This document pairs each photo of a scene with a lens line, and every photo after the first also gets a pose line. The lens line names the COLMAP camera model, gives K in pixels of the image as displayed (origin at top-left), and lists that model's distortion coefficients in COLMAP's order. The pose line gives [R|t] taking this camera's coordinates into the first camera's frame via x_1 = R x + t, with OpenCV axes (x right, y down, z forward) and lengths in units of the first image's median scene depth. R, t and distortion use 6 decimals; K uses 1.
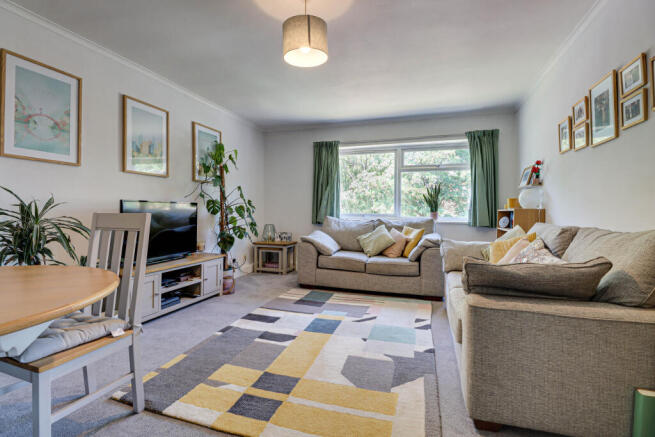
lens RADIAL K [[306.5, 0, 327.5], [0, 306.5, 218.5], [0, 0, 1]] dist [-0.065195, -0.000121]
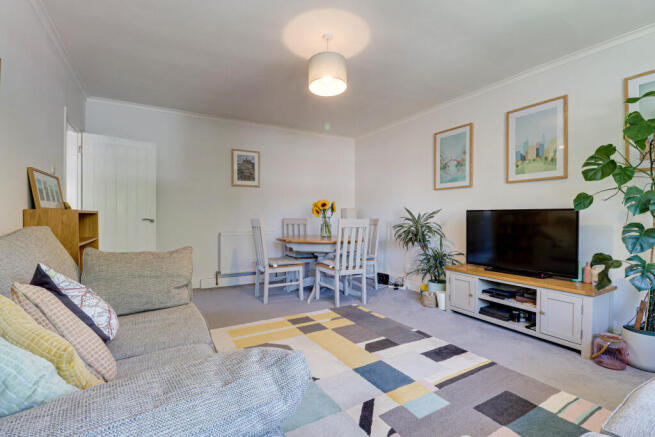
lens RADIAL K [[286.8, 0, 327.5], [0, 286.8, 218.5], [0, 0, 1]] dist [0.000065, -0.000001]
pose [[-0.665355, 0.004283, -0.746515, 0.623638], [-0.013179, 0.999760, 0.017482, -0.045155], [0.746411, 0.021470, -0.665139, 1.407756]]
